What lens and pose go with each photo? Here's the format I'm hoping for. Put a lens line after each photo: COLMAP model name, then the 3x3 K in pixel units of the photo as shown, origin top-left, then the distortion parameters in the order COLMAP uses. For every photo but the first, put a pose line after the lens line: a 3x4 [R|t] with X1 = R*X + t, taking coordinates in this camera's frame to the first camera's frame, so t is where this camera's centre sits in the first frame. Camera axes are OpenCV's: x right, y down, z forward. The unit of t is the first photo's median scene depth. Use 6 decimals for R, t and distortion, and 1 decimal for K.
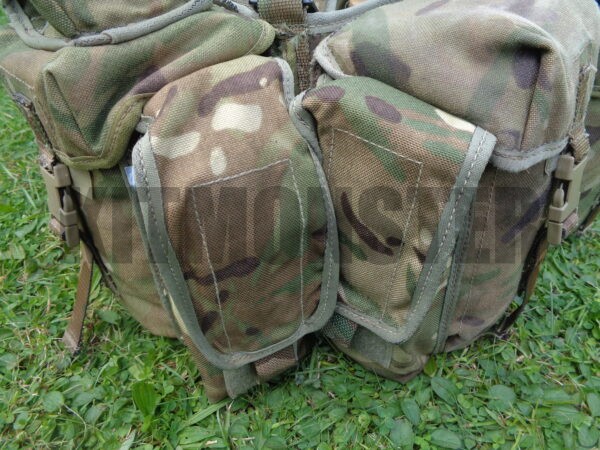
lens RADIAL K [[437.4, 0, 301.4], [0, 437.4, 224.8], [0, 0, 1]] dist [-0.007235, 0.002861]
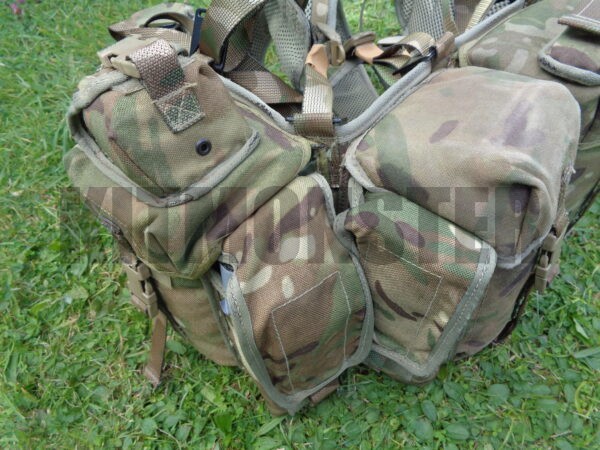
lens RADIAL K [[437.4, 0, 299.4], [0, 437.4, 225.2], [0, 0, 1]] dist [-0.007235, 0.002861]
pose [[0.996390, -0.083868, 0.013187, -0.108247], [0.080562, 0.983026, 0.164832, -0.373774], [-0.026787, -0.163174, 0.986234, -0.183886]]
